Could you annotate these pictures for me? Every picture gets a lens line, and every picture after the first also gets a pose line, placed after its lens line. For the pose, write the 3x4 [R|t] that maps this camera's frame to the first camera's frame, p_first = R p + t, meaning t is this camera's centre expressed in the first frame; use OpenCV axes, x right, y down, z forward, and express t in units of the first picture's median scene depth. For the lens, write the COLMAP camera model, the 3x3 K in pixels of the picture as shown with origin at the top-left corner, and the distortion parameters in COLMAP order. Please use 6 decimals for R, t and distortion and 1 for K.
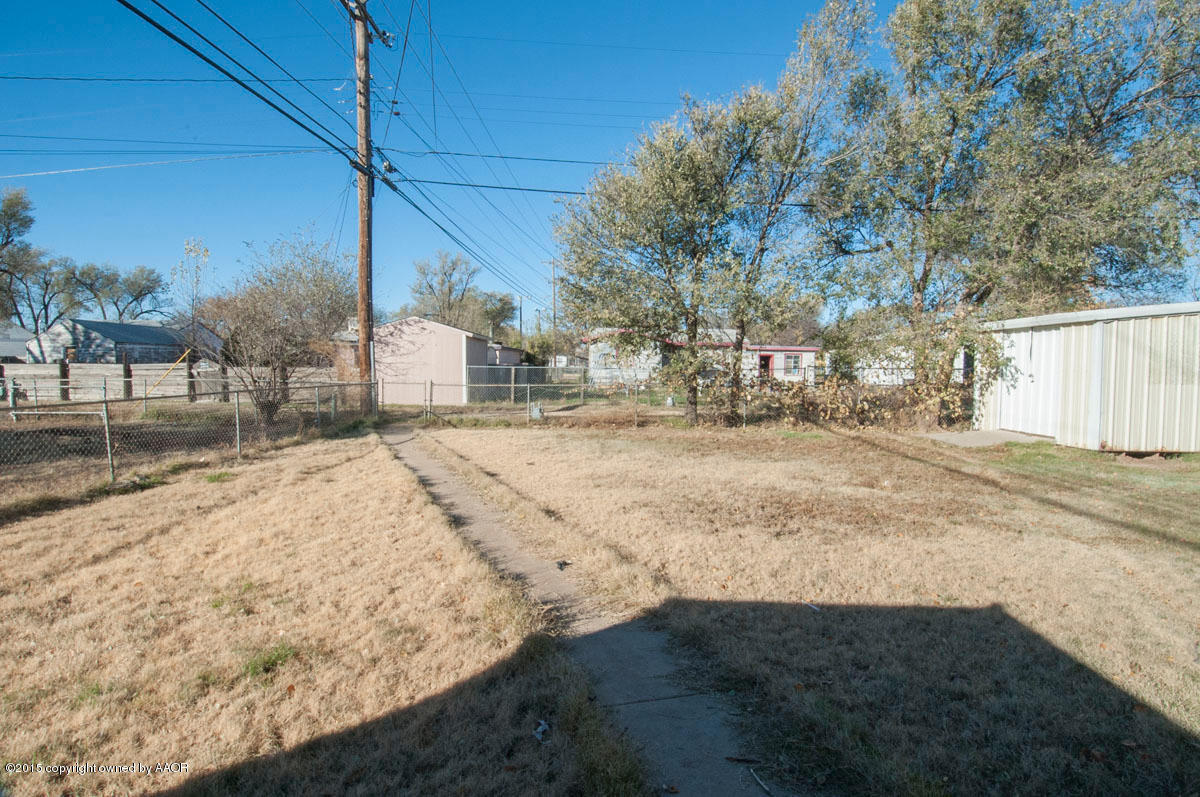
lens RADIAL K [[625.3, 0, 604.8], [0, 625.3, 387.2], [0, 0, 1]] dist [0.049538, -0.053303]
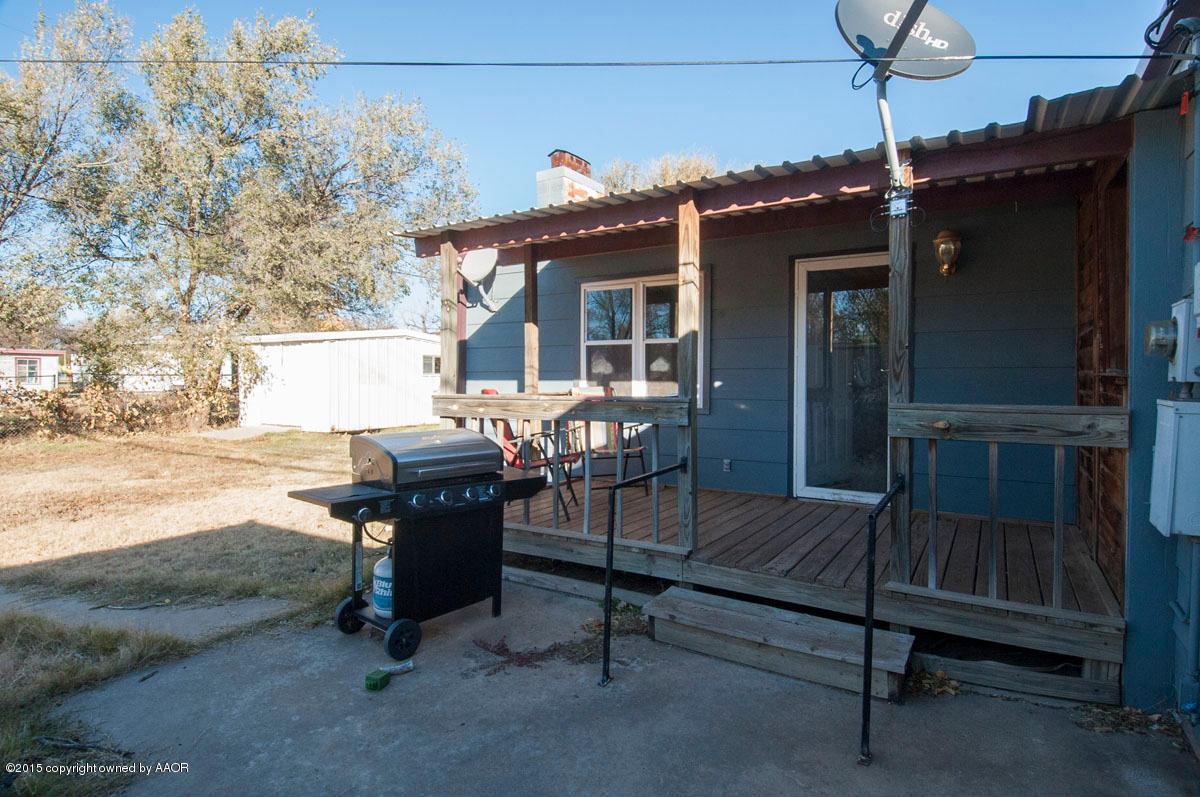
lens RADIAL K [[625.3, 0, 604.8], [0, 625.3, 387.2], [0, 0, 1]] dist [0.049538, -0.053303]
pose [[0.498698, -0.027695, 0.866333, -0.094909], [0.034705, 0.999326, 0.011969, 0.003148], [-0.866081, 0.024097, 0.499323, -0.177150]]
